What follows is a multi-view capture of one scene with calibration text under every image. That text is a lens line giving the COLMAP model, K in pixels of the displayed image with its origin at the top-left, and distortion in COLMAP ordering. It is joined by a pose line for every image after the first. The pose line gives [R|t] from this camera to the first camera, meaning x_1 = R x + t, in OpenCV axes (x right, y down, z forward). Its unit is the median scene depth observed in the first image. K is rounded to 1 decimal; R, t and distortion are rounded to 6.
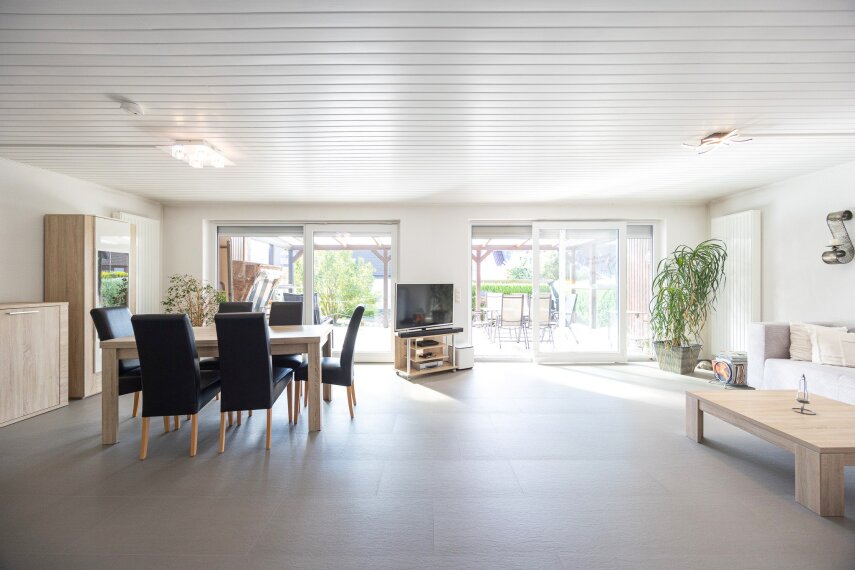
lens RADIAL K [[328.0, 0, 423.6], [0, 328.0, 282.4], [0, 0, 1]] dist [0.002304, -0.000113]
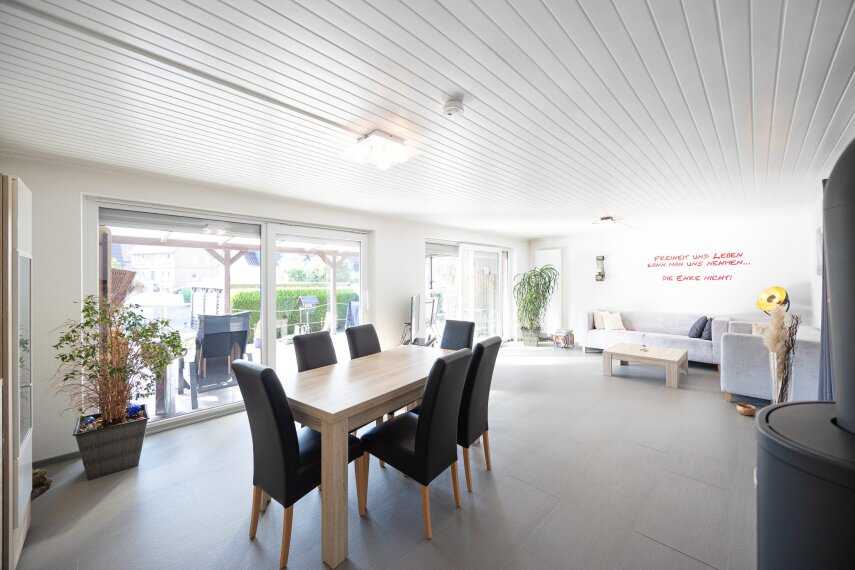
lens RADIAL K [[328.0, 0, 422.0], [0, 328.0, 283.3], [0, 0, 1]] dist [0.002304, -0.000113]
pose [[0.712861, -0.006521, 0.701275, -0.728696], [0.010968, 0.999938, -0.001850, -0.035139], [-0.701220, 0.009011, 0.712888, 0.234269]]
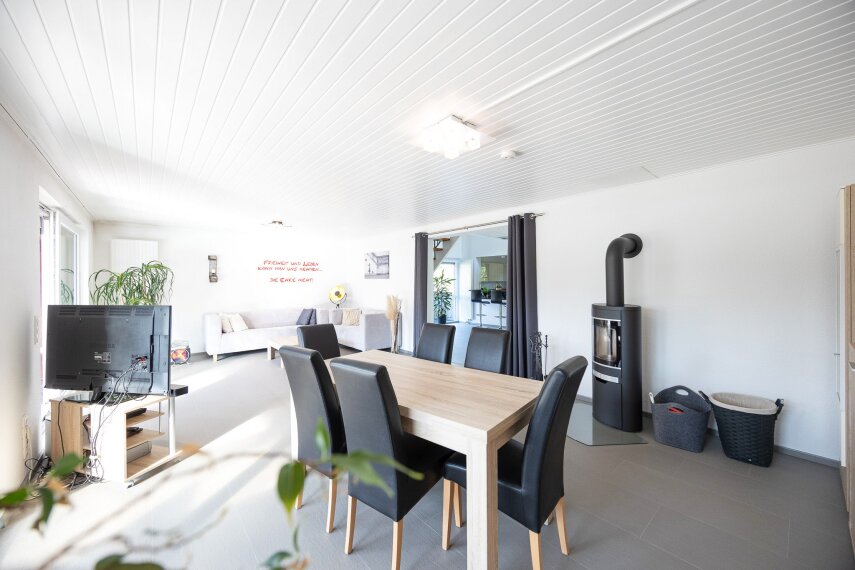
lens RADIAL K [[328.0, 0, 430.8], [0, 328.0, 283.5], [0, 0, 1]] dist [0.002304, -0.000113]
pose [[-0.657742, 0.004505, 0.753230, -0.763351], [0.015165, 0.999859, 0.007262, -0.030086], [-0.753090, 0.016199, -0.657718, 0.970311]]
